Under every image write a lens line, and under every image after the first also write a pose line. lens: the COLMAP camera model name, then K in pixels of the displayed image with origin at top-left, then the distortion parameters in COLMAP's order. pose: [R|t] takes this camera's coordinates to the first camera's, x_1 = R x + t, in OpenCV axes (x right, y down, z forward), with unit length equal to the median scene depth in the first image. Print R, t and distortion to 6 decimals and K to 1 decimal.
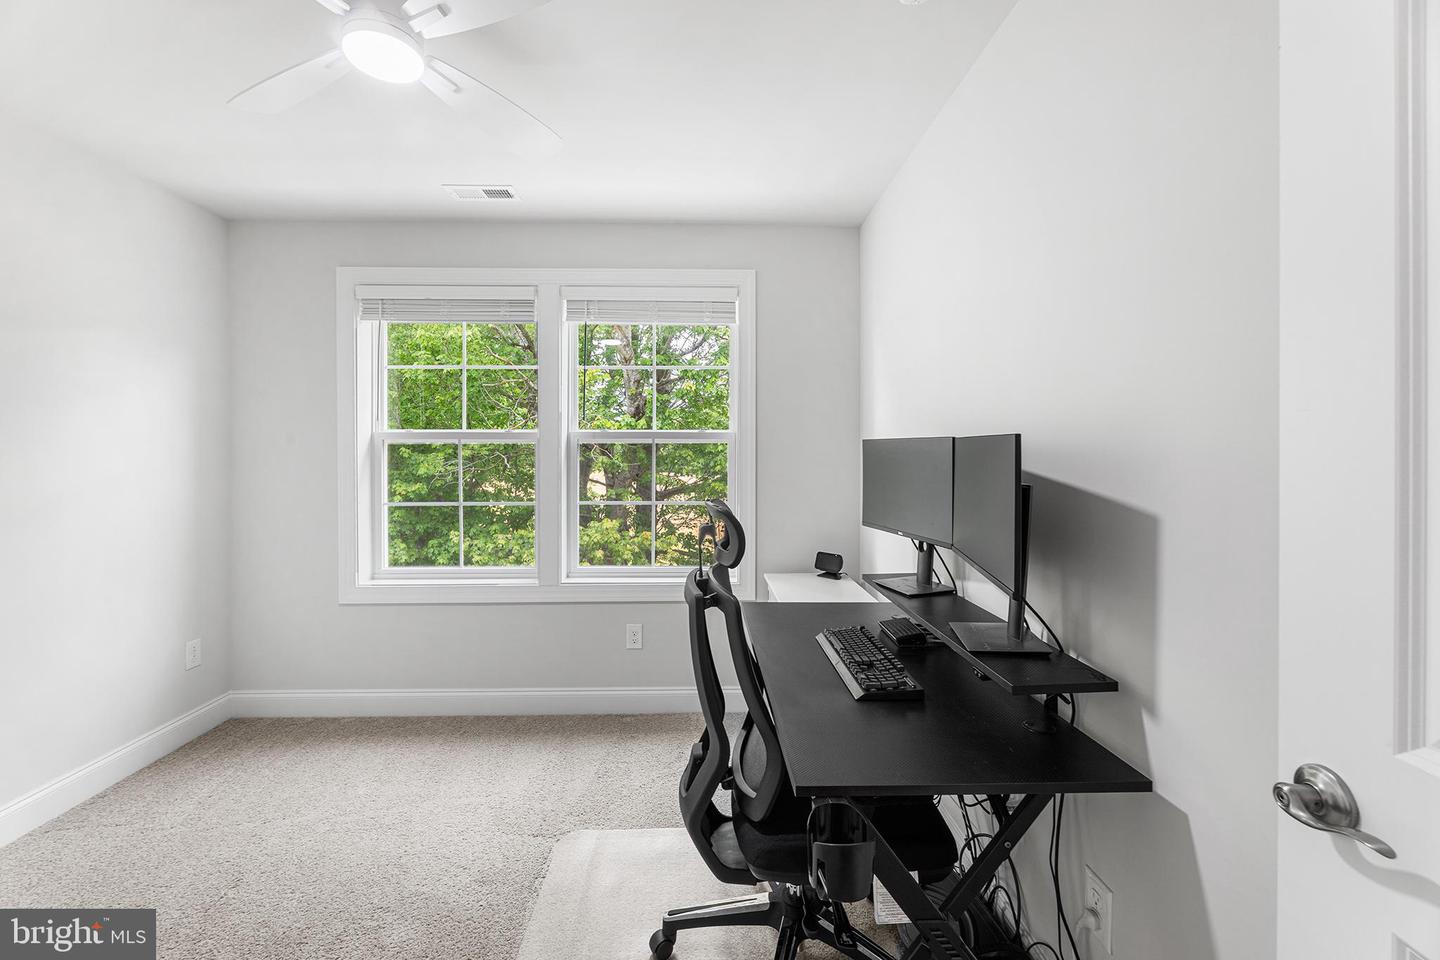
lens RADIAL K [[584.0, 0, 725.2], [0, 584.0, 464.6], [0, 0, 1]] dist [-0.000839, -0.000029]
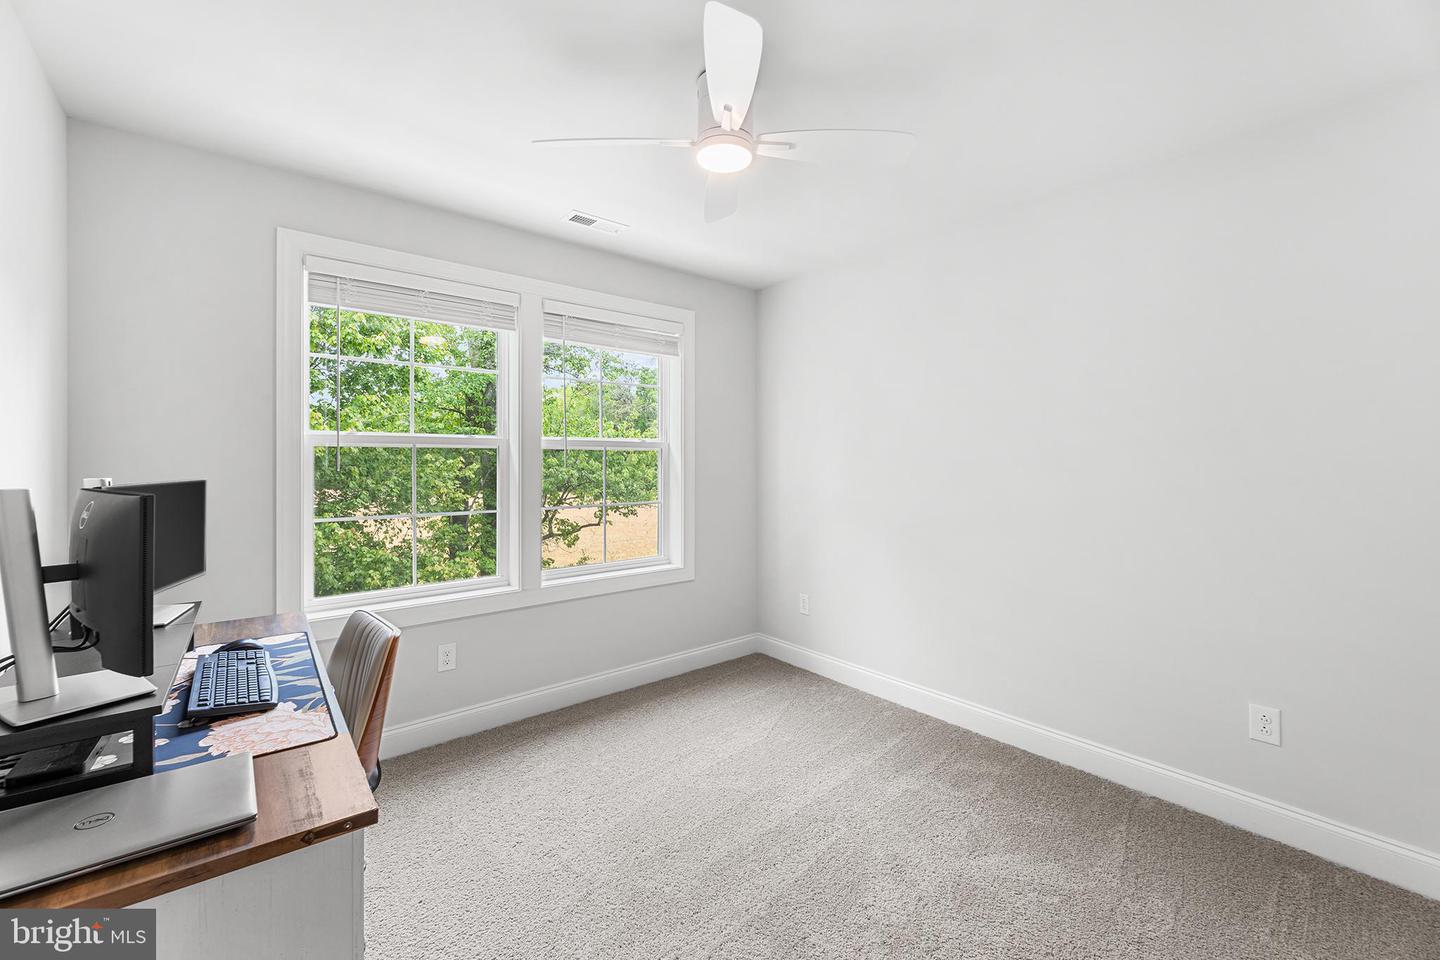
lens RADIAL K [[584.0, 0, 730.0], [0, 584.0, 460.6], [0, 0, 1]] dist [-0.000839, -0.000029]
pose [[0.774603, -0.002789, 0.632441, -0.680783], [0.014433, 0.999808, -0.013269, 0.001314], [-0.632283, 0.019406, 0.774495, -0.009729]]
